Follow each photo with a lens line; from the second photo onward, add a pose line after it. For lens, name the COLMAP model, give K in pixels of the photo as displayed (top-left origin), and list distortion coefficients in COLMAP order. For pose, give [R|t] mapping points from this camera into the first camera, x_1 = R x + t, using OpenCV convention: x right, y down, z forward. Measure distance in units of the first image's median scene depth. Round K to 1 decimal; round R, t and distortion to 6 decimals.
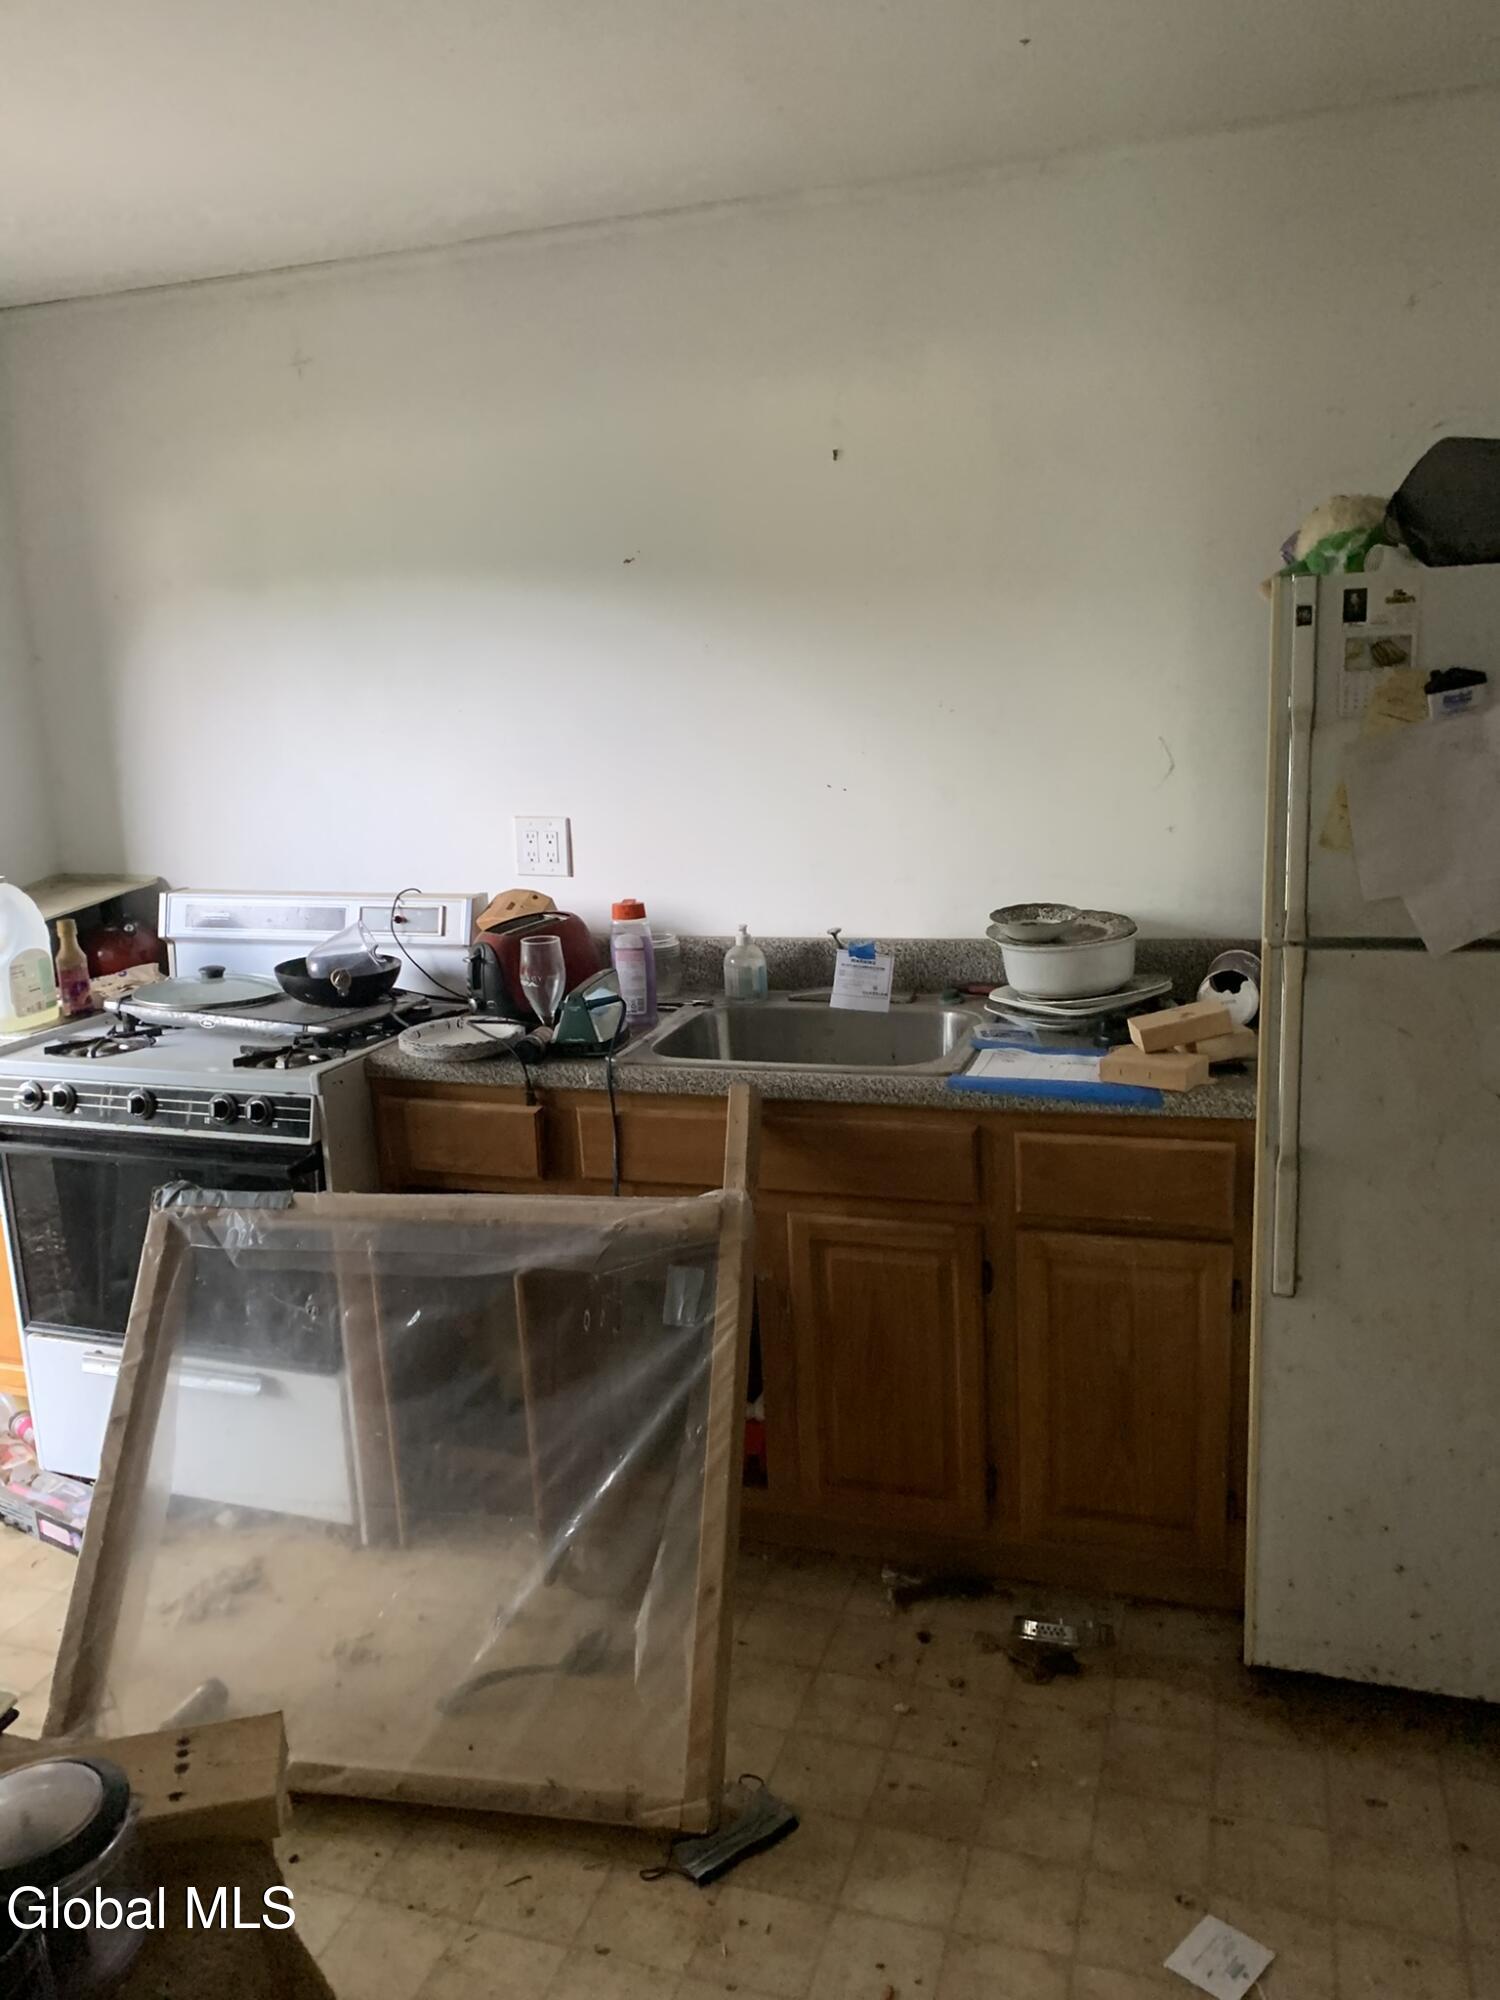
lens RADIAL K [[1504.6, 0, 750.0], [0, 1504.6, 1000.0], [0, 0, 1]] dist [0.000229, -0.018942]
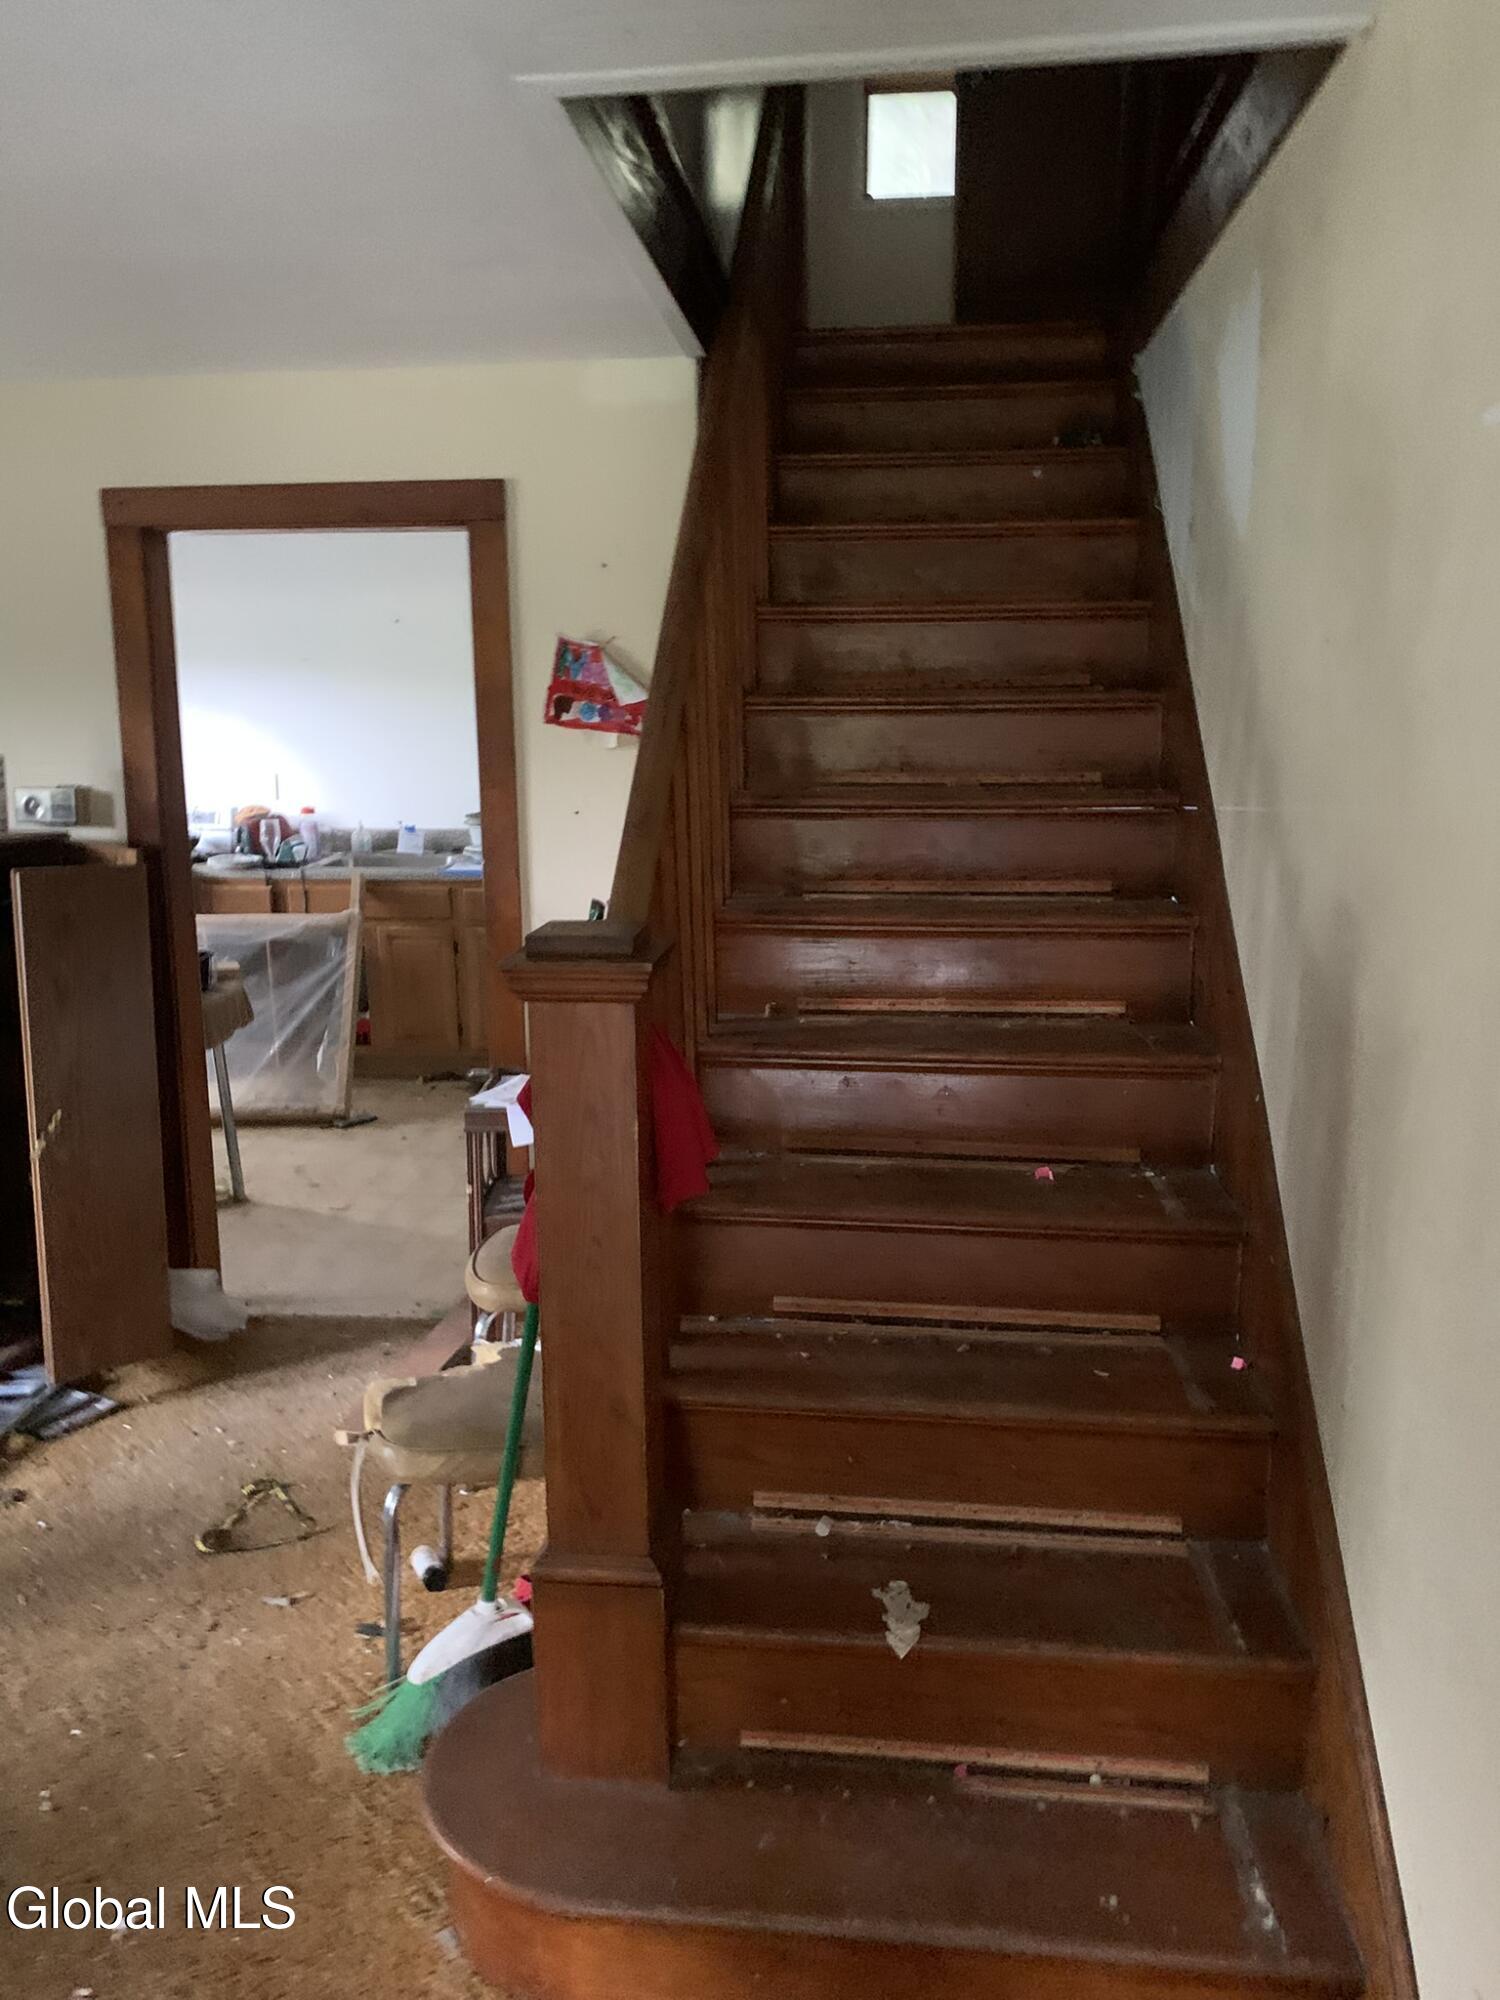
lens RADIAL K [[1504.6, 0, 750.0], [0, 1504.6, 1000.0], [0, 0, 1]] dist [0.000229, -0.018942]
pose [[0.973651, -0.010519, 0.227800, 0.055192], [0.013715, 0.999828, -0.012453, 0.289896], [-0.227630, 0.015249, 0.973628, -1.507893]]
